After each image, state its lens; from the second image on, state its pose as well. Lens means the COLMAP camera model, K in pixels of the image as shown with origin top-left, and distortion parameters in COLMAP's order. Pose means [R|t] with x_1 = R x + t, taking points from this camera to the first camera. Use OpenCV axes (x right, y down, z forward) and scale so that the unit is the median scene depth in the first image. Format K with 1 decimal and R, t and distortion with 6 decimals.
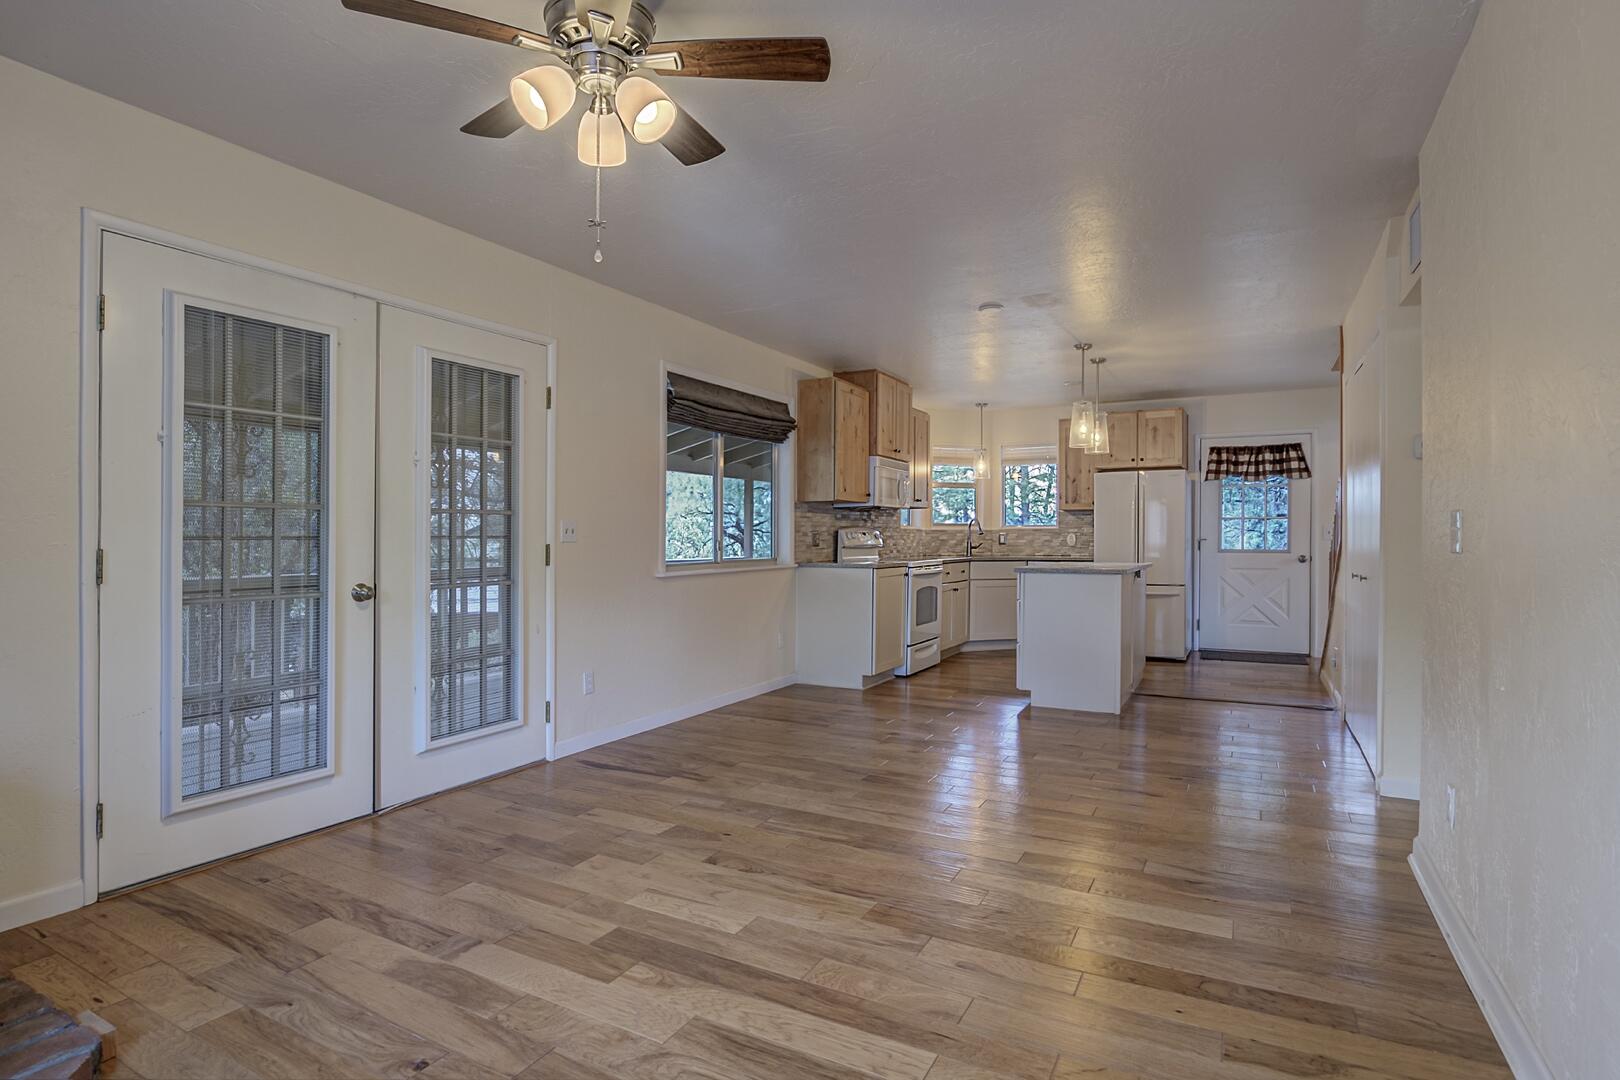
lens RADIAL K [[843.3, 0, 764.4], [0, 843.3, 539.4], [0, 0, 1]] dist [-0.038445, -0.000075]
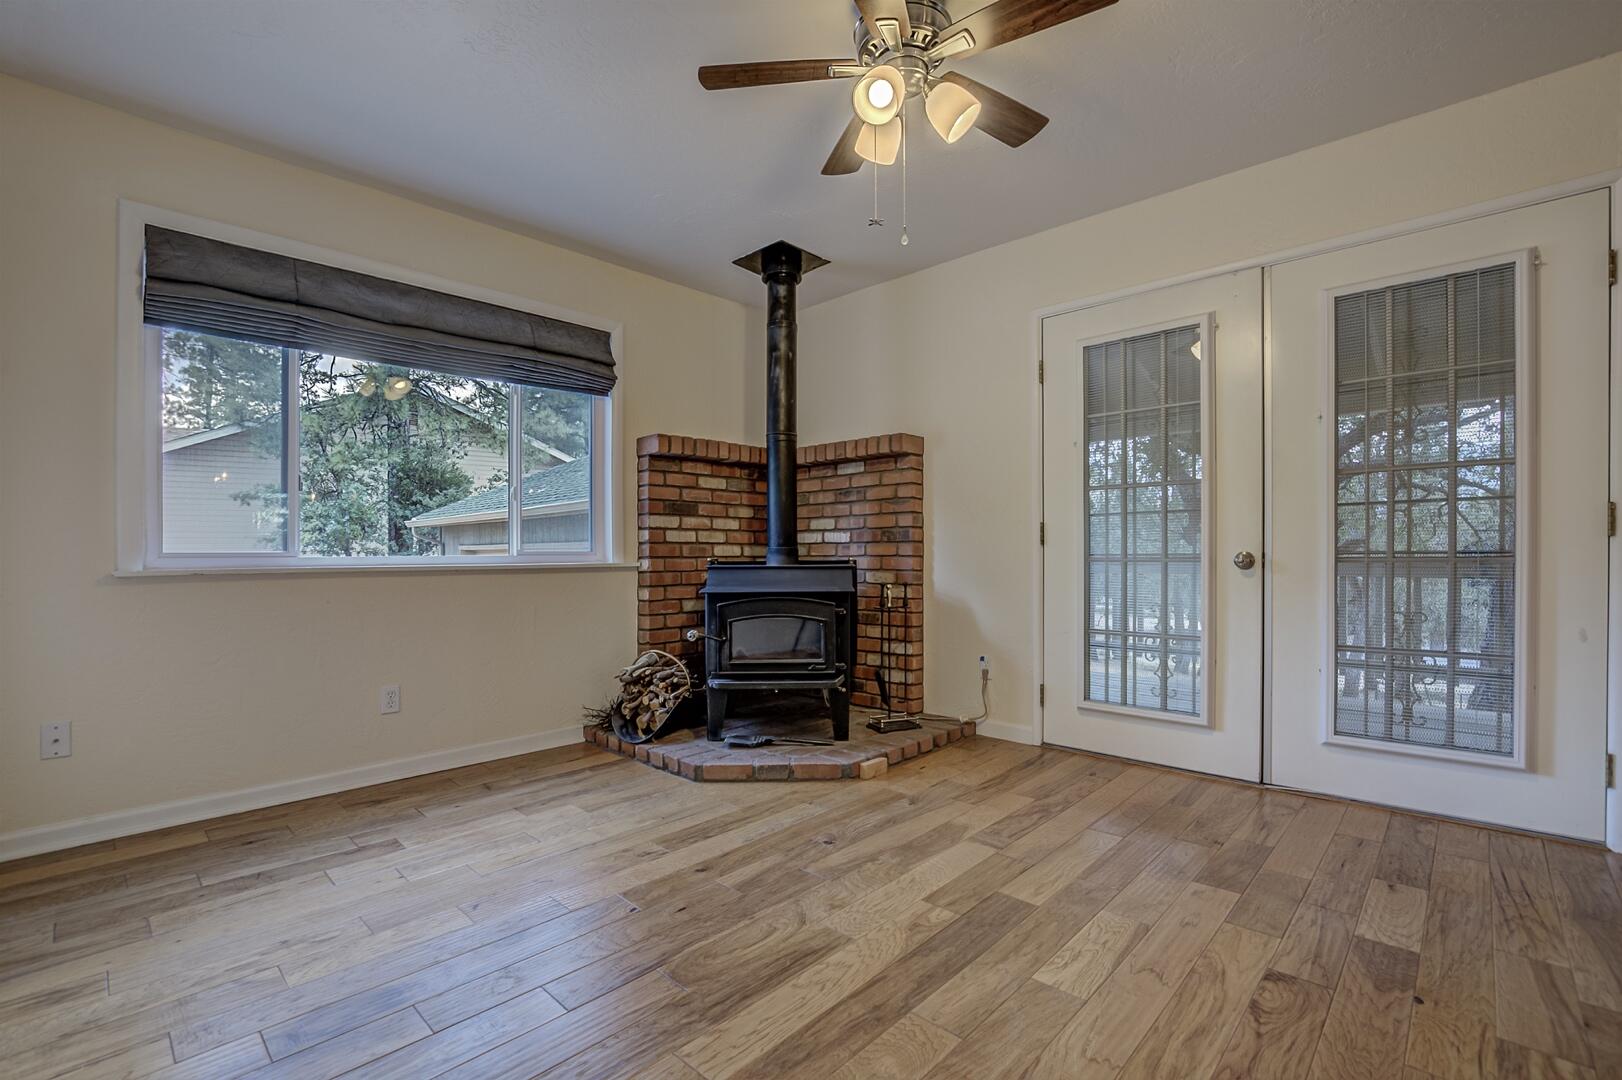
lens RADIAL K [[725.0, 0, 834.1], [0, 725.0, 554.4], [0, 0, 1]] dist [-0.027504, 0.000210]
pose [[-0.217013, 0.006929, -0.976144, 0.222301], [0.003492, 0.999974, 0.006322, 0.022550], [0.976163, -0.002037, -0.217031, 0.323775]]
